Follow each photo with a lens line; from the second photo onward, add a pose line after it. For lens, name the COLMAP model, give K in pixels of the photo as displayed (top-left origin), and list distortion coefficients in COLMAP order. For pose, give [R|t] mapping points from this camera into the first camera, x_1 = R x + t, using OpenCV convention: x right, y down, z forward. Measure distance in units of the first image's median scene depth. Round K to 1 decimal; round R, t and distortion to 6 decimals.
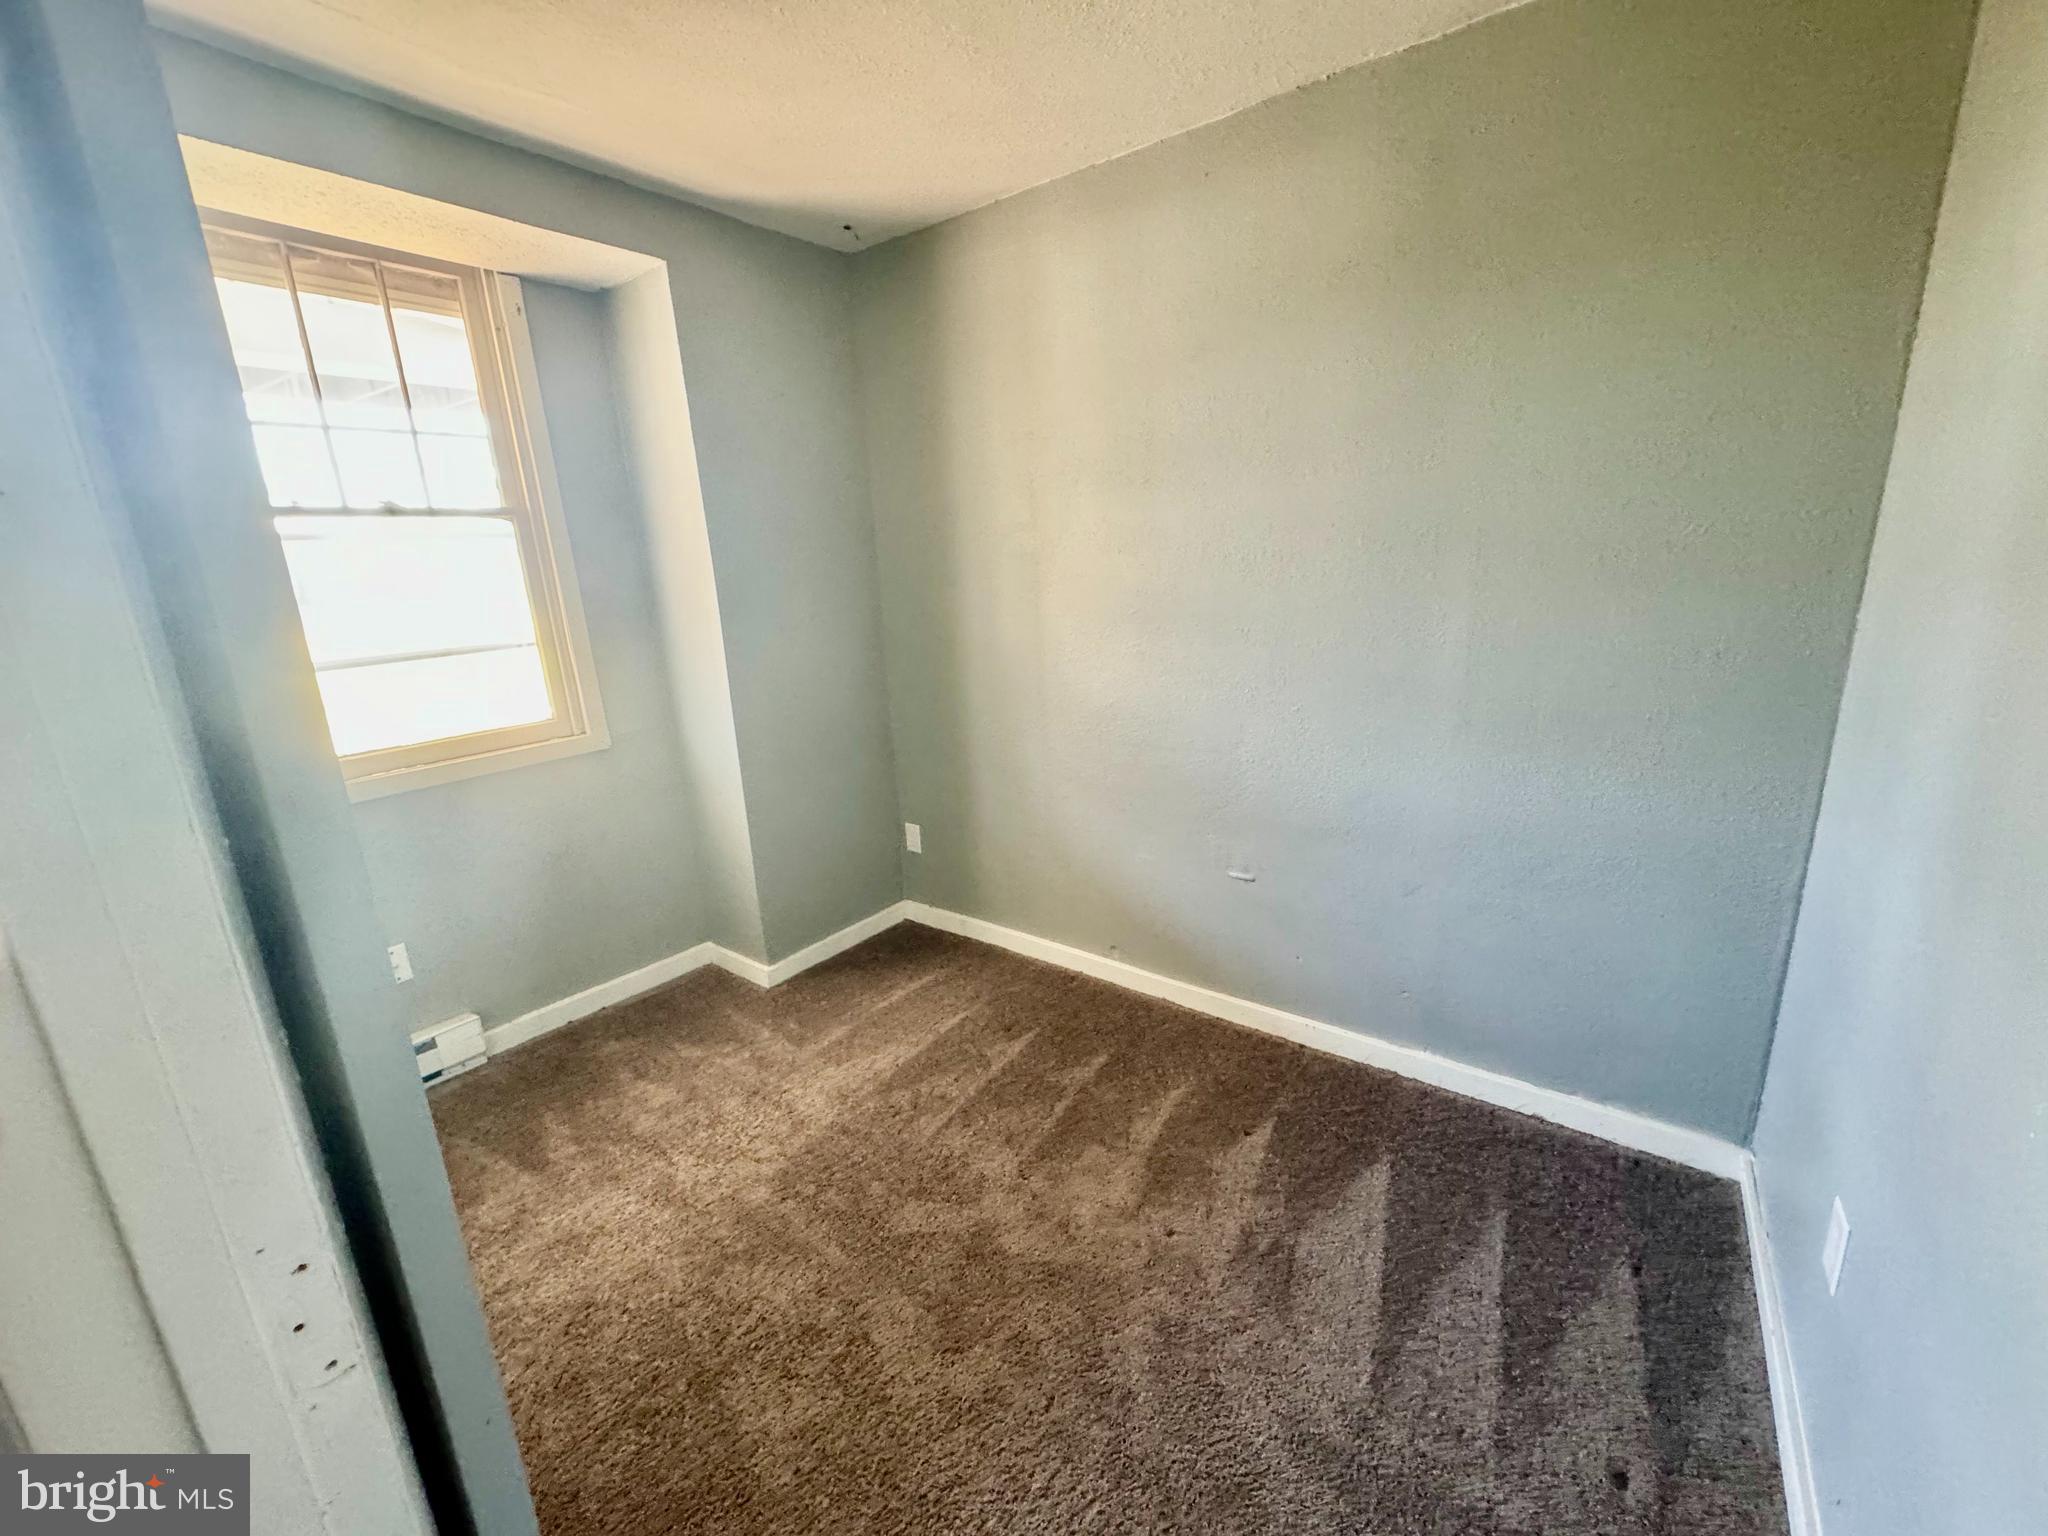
lens RADIAL K [[834.1, 0, 1019.9], [0, 834.1, 772.4], [0, 0, 1]] dist [0.001377, -0.000848]
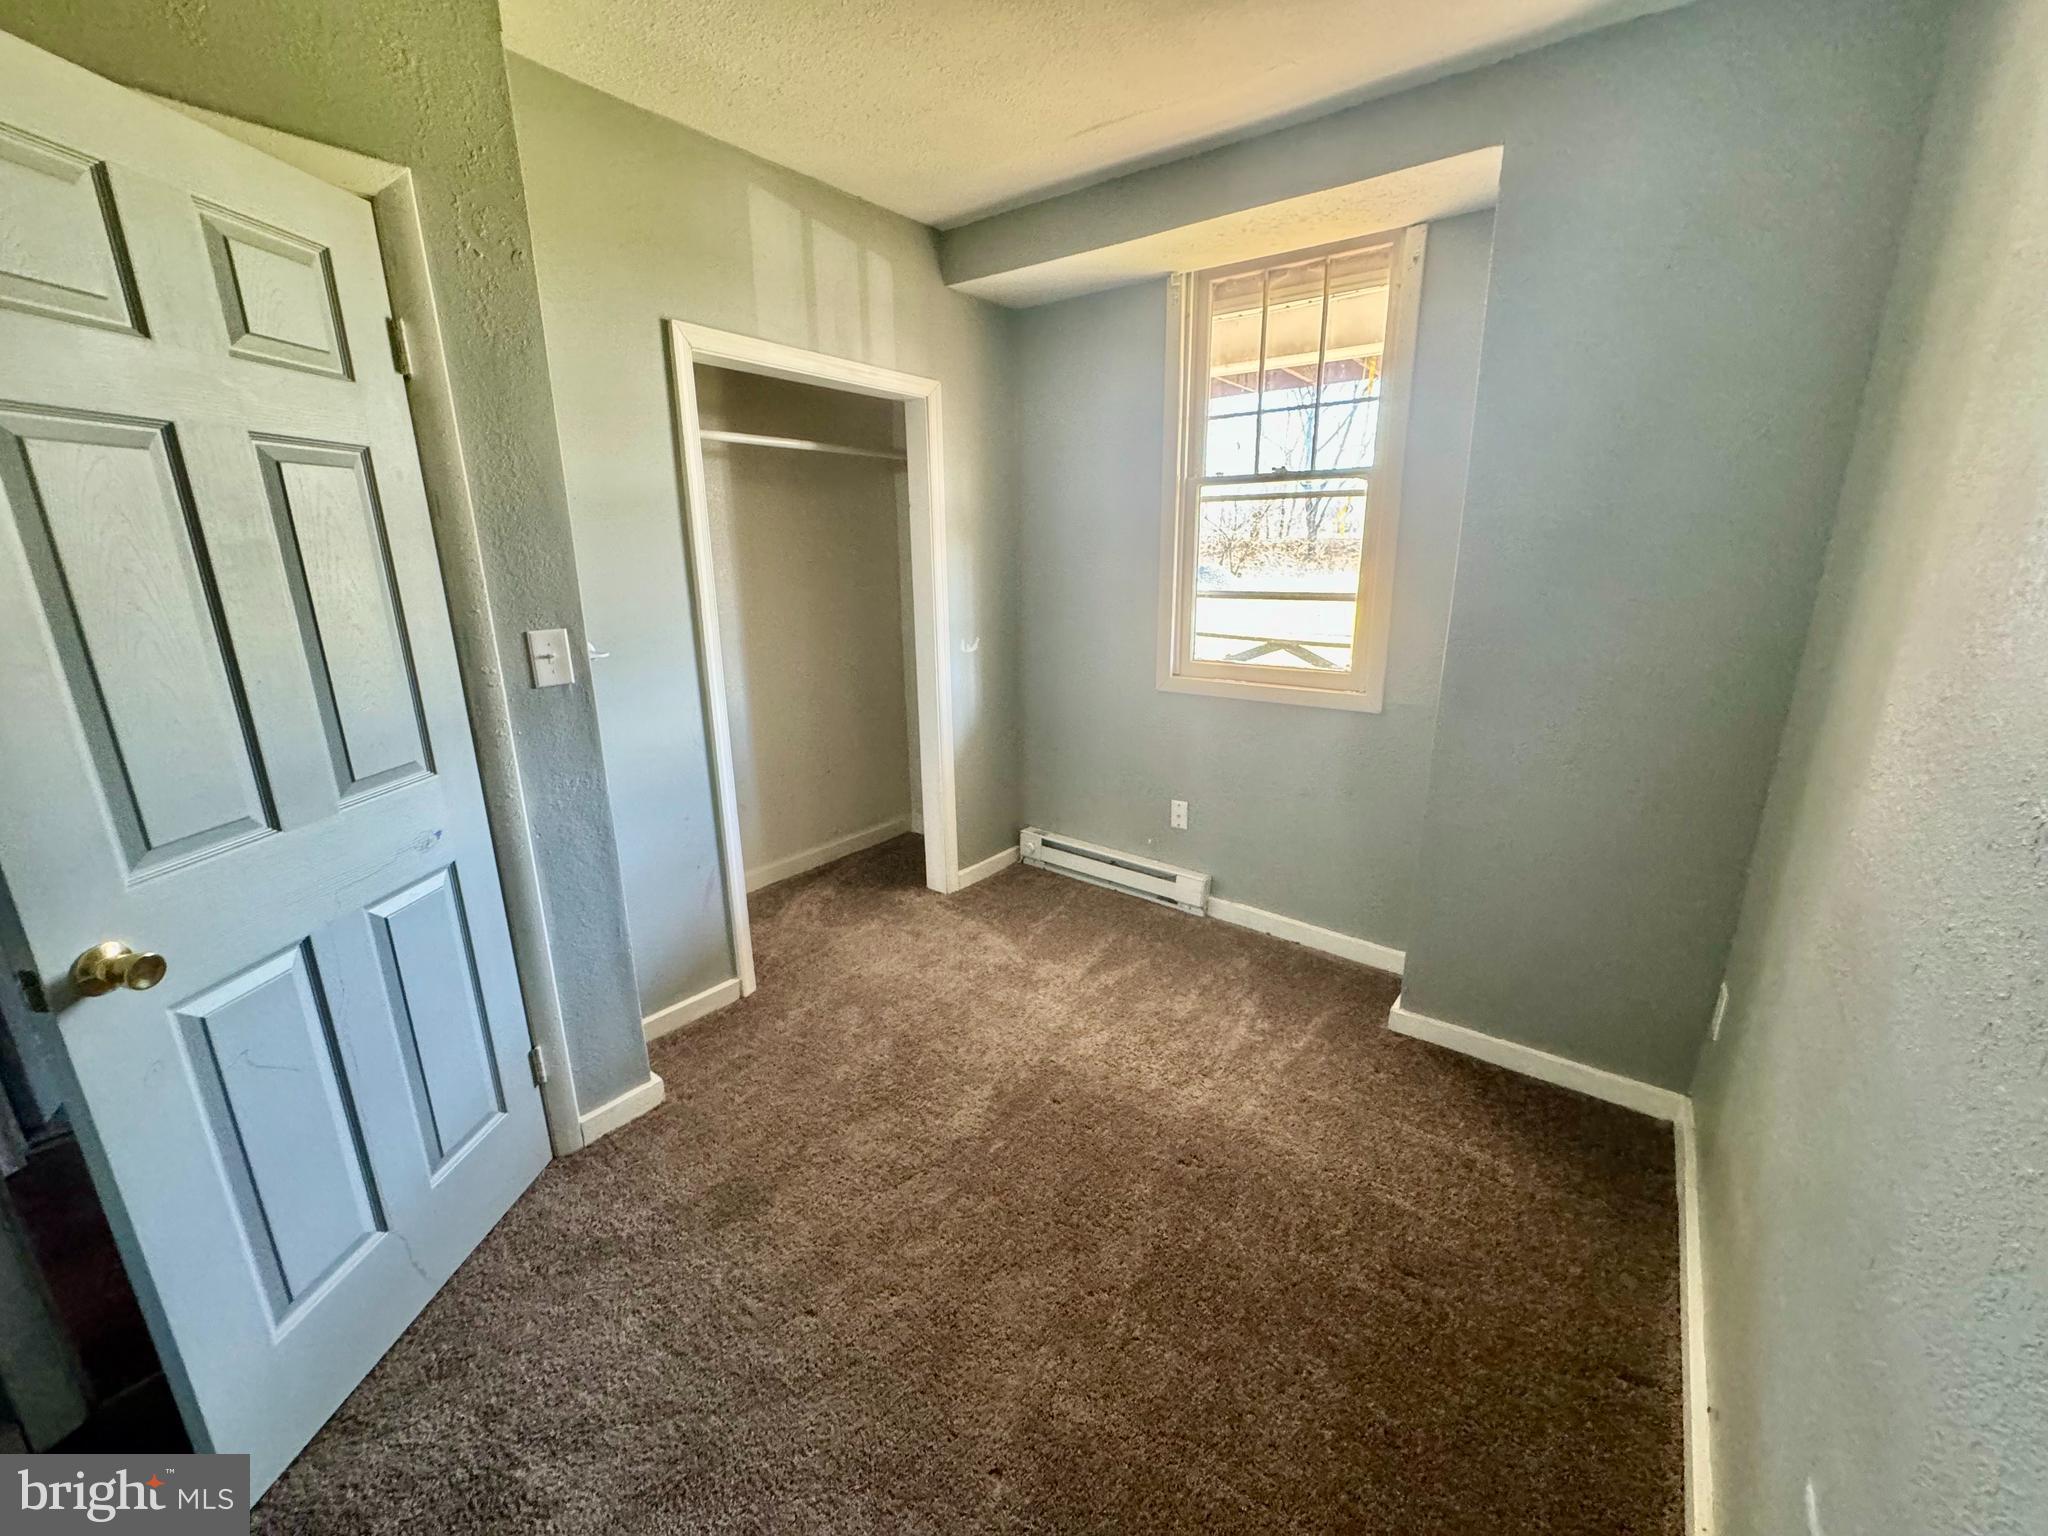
lens RADIAL K [[834.1, 0, 1021.5], [0, 834.1, 769.0], [0, 0, 1]] dist [0.001377, -0.000848]
pose [[-0.017166, 0.307821, -0.951289, 0.515013], [-0.241331, 0.922024, 0.302706, -0.182278], [0.970291, 0.234772, 0.058460, 0.618225]]
